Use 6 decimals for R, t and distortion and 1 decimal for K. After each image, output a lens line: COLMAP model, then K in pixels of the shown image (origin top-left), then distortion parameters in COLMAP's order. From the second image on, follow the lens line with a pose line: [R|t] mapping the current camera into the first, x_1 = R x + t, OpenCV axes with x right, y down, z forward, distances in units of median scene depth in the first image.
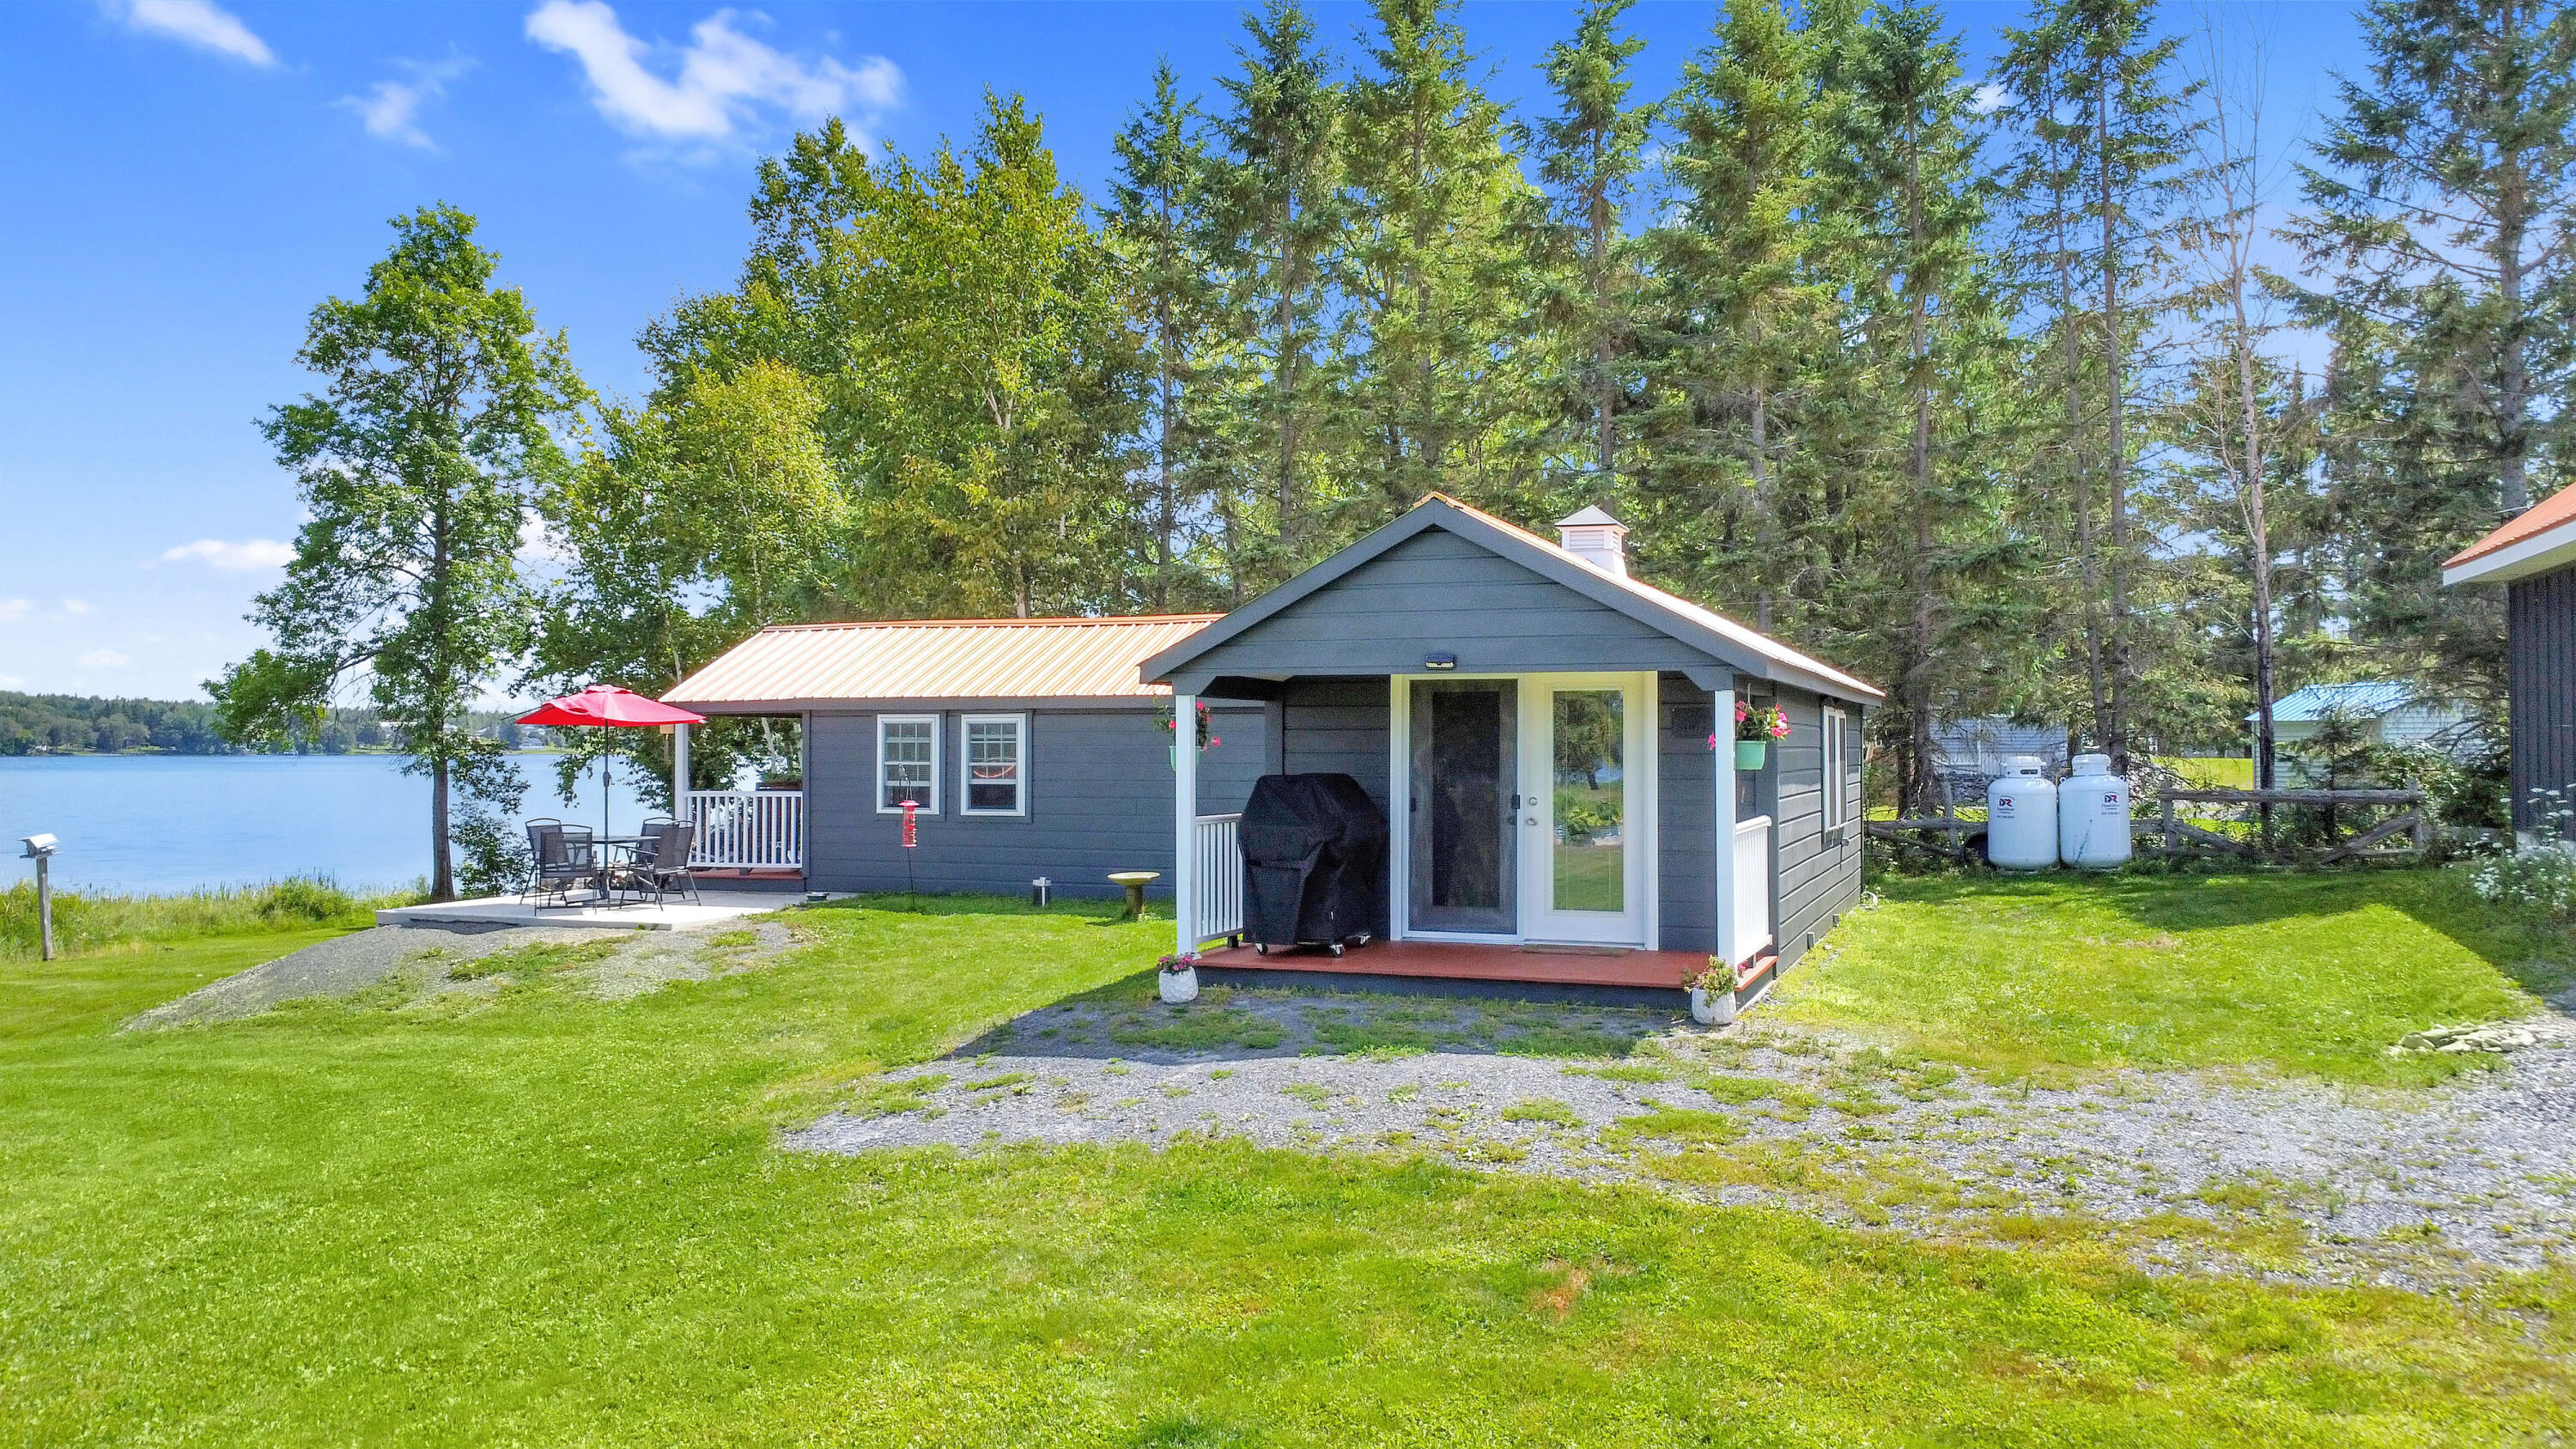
lens RADIAL K [[1942.7, 0, 1276.3], [0, 1942.7, 724.4], [0, 0, 1]] dist [0.008632, -0.005455]
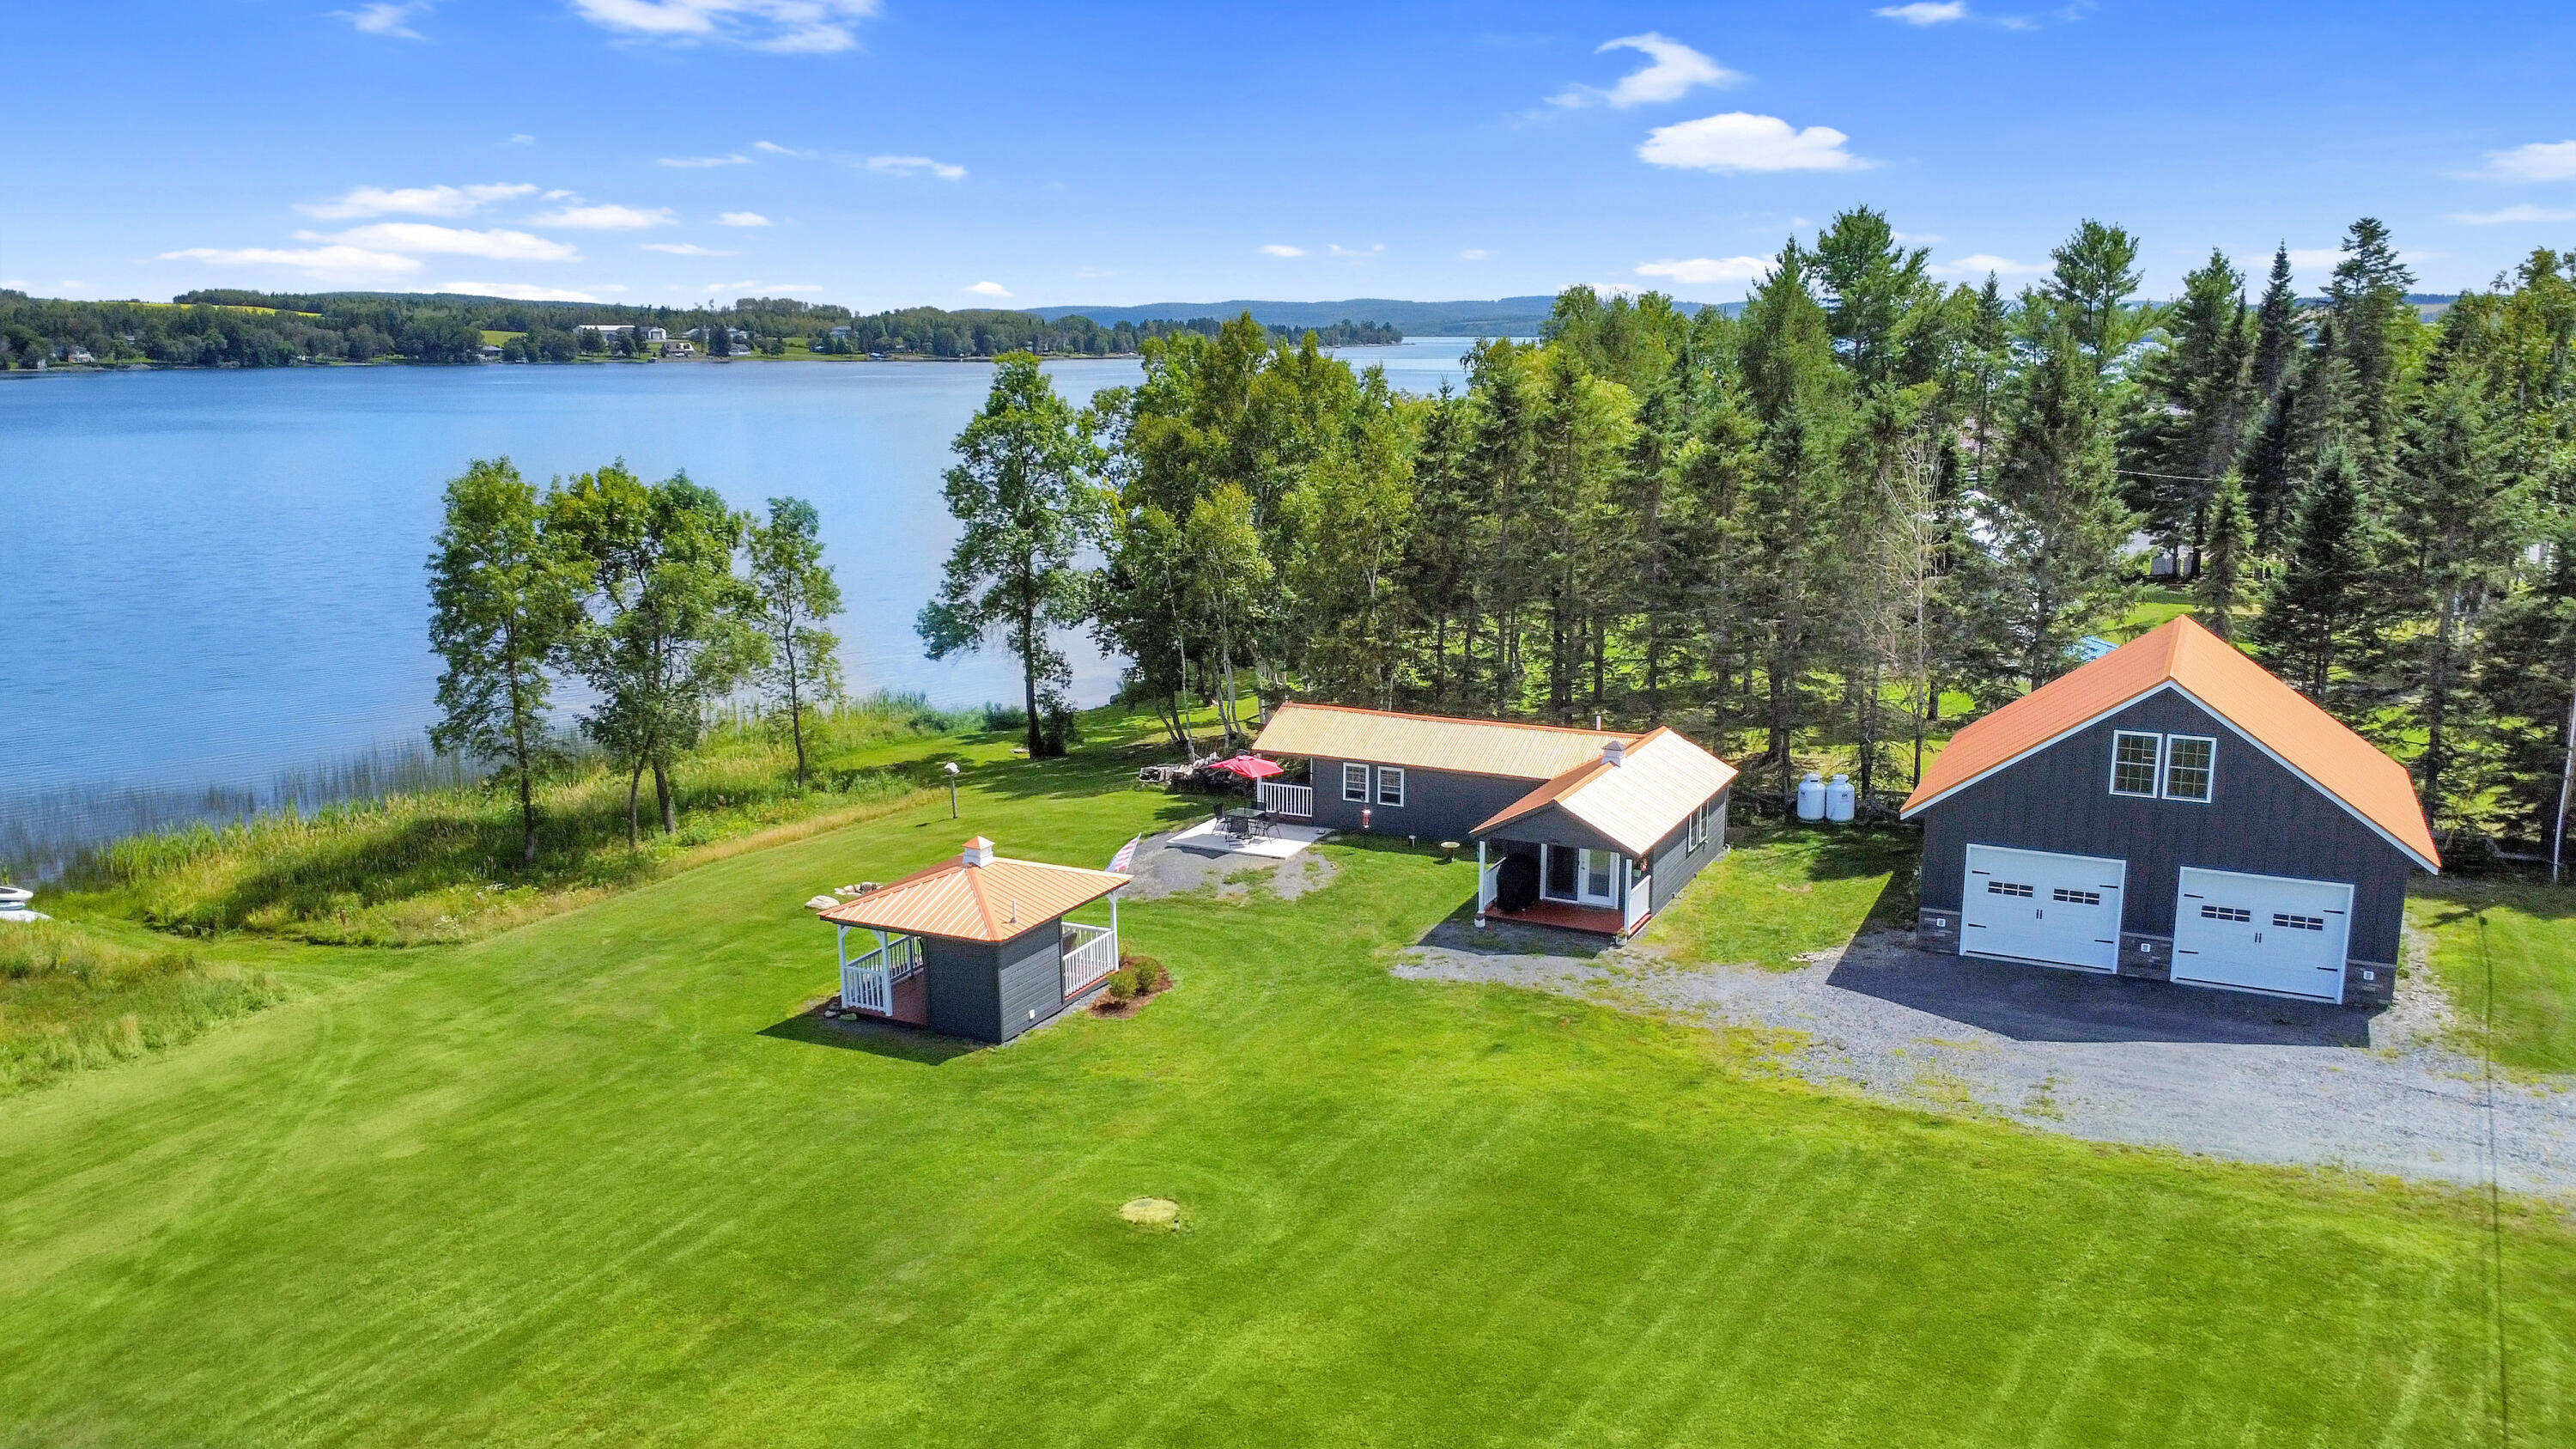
lens RADIAL K [[1942.7, 0, 1276.3], [0, 1942.7, 724.4], [0, 0, 1]] dist [0.008632, -0.005455]
pose [[0.995961, 0.015954, -0.088361, -0.103955], [0.003024, 0.977569, 0.210593, -0.907023], [0.089738, -0.210009, 0.973572, -2.277753]]
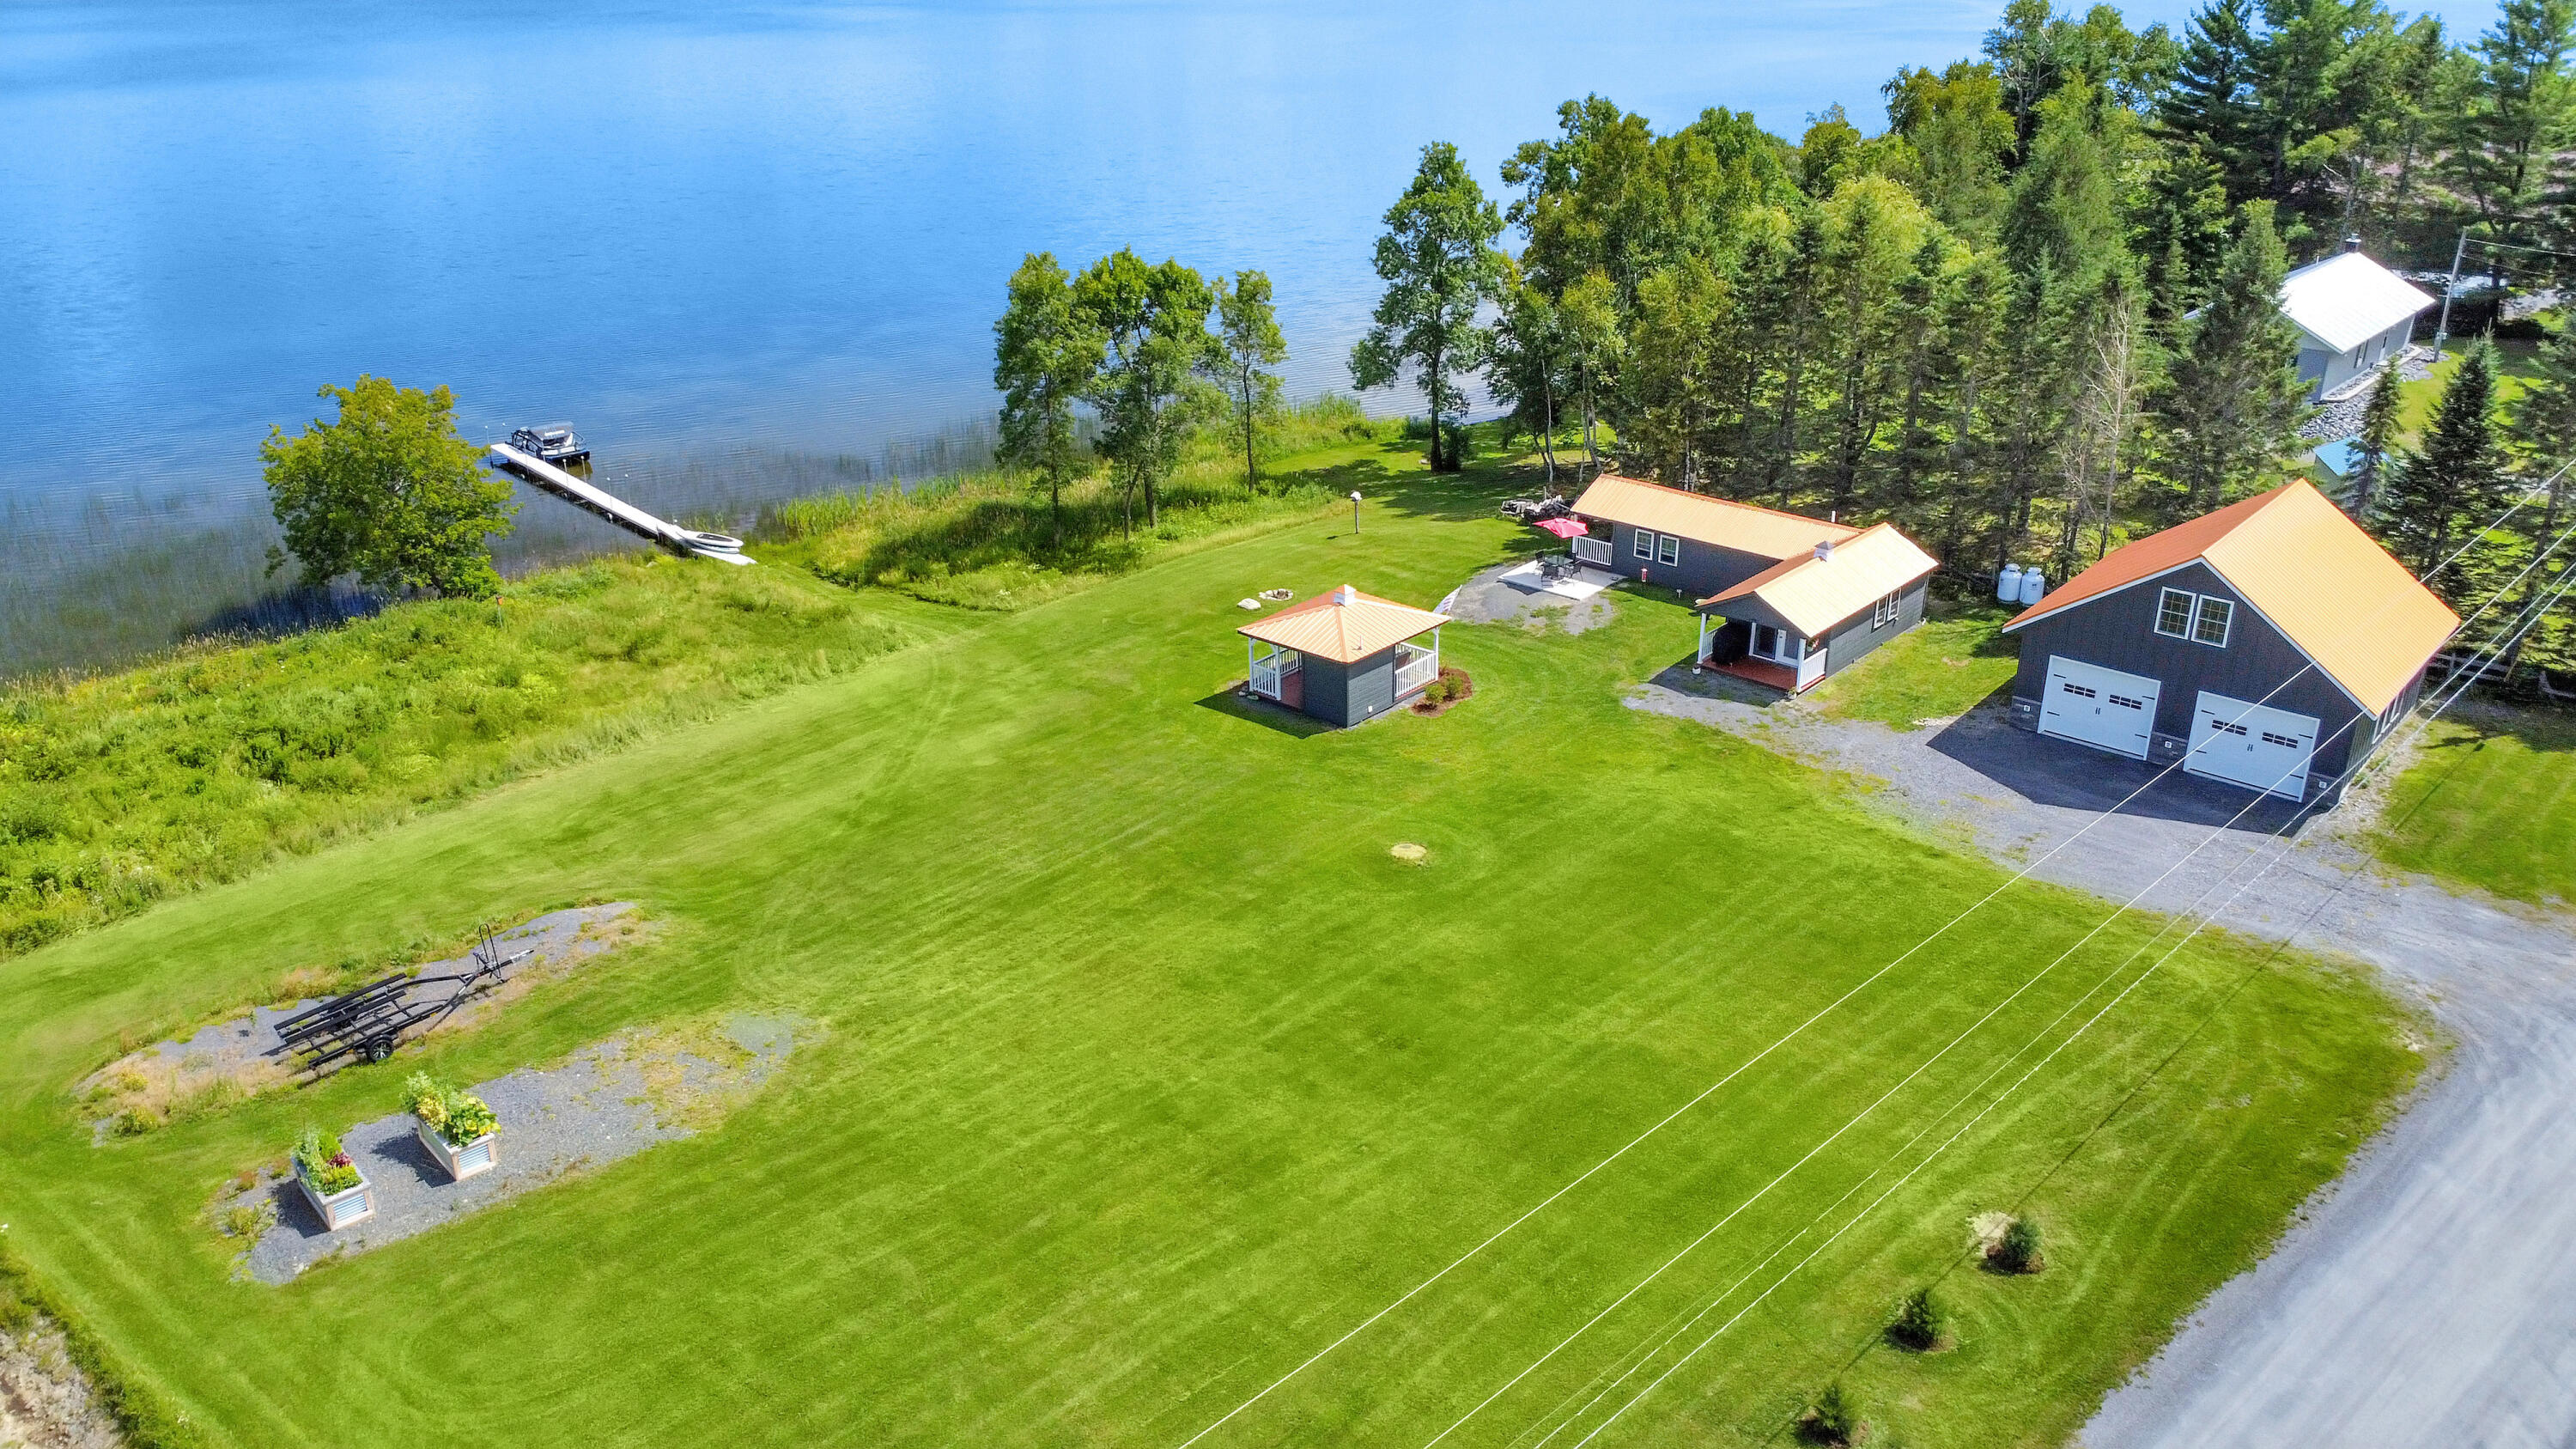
lens RADIAL K [[1942.7, 0, 1276.3], [0, 1942.7, 724.4], [0, 0, 1]] dist [0.008632, -0.005455]
pose [[0.939574, 0.135422, -0.314422, 0.485667], [0.006059, 0.911713, 0.410783, -1.666322], [0.342291, -0.387866, 0.855802, -3.440628]]
